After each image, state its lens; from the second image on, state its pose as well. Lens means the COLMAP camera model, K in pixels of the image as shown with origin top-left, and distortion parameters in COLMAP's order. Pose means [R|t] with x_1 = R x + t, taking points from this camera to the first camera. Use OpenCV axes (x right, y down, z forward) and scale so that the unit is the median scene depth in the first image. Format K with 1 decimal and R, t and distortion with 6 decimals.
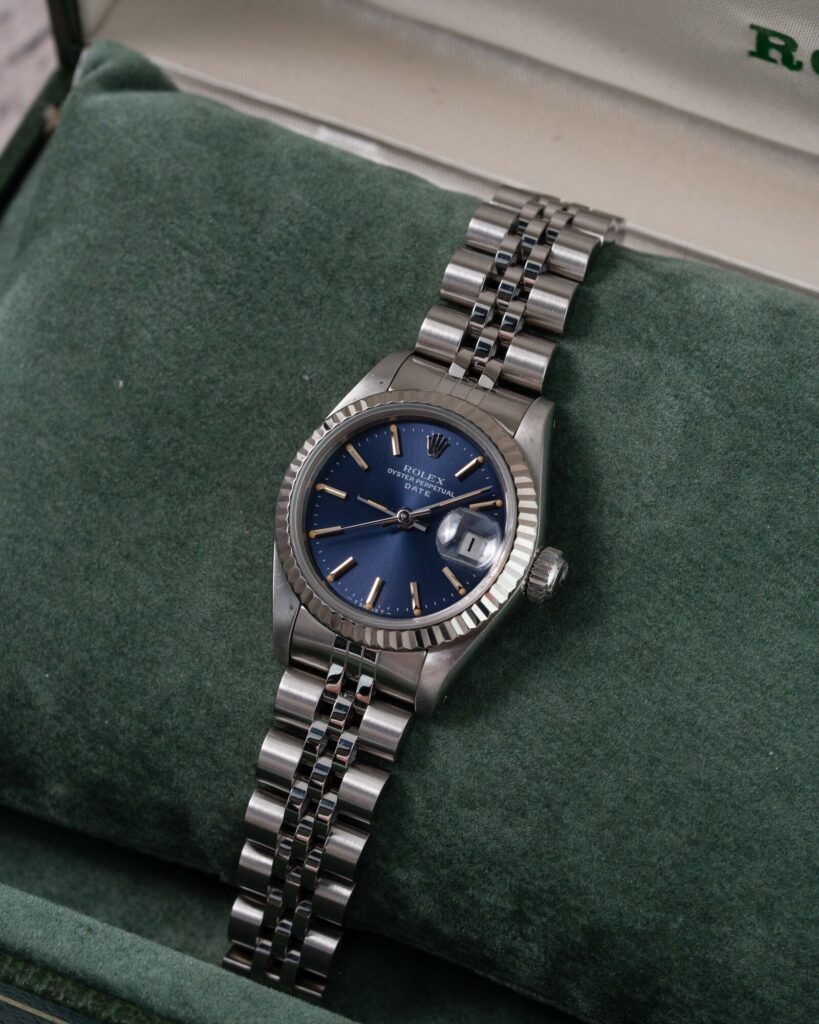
lens RADIAL K [[3901.5, 0, 409.5], [0, 3901.5, 512.0], [0, 0, 1]] dist [-0.138926, 1.539018]
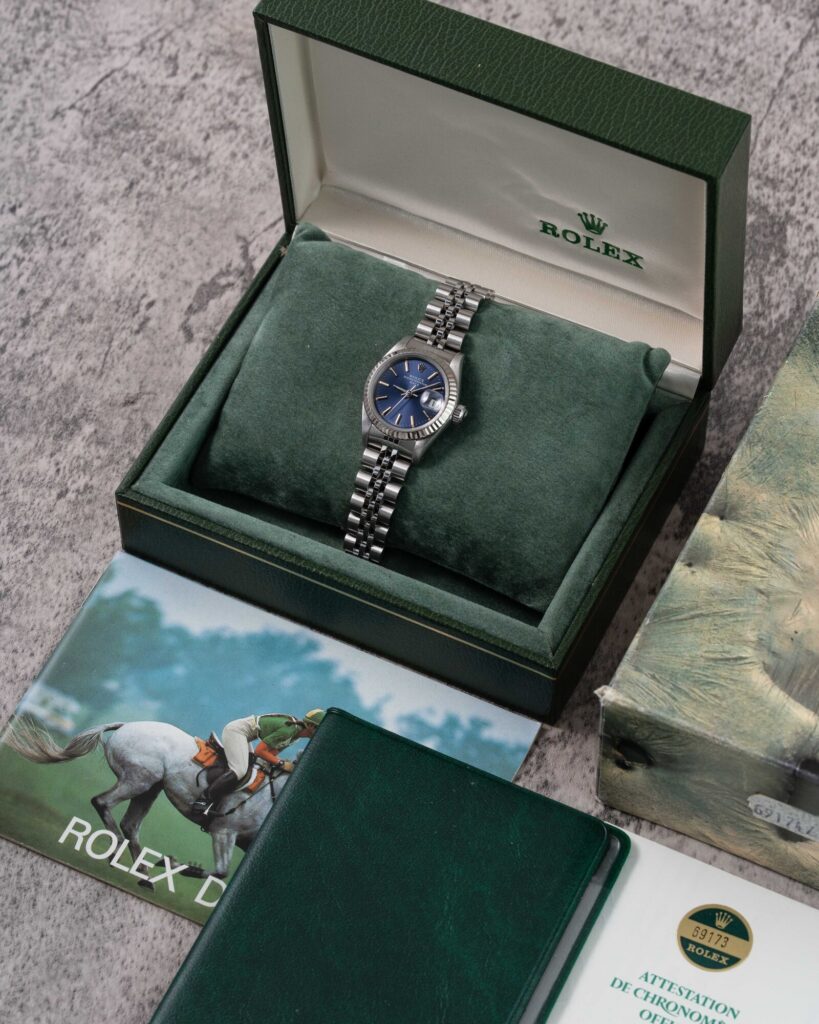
lens RADIAL K [[3280.1, 0, 409.5], [0, 3280.1, 512.0], [0, 0, 1]] dist [-0.066688, -0.135287]
pose [[0.999419, 0.019917, -0.027651, 0.064739], [-0.020934, 0.999097, -0.036971, 0.171463], [0.026890, 0.037528, 0.998934, -1.333214]]
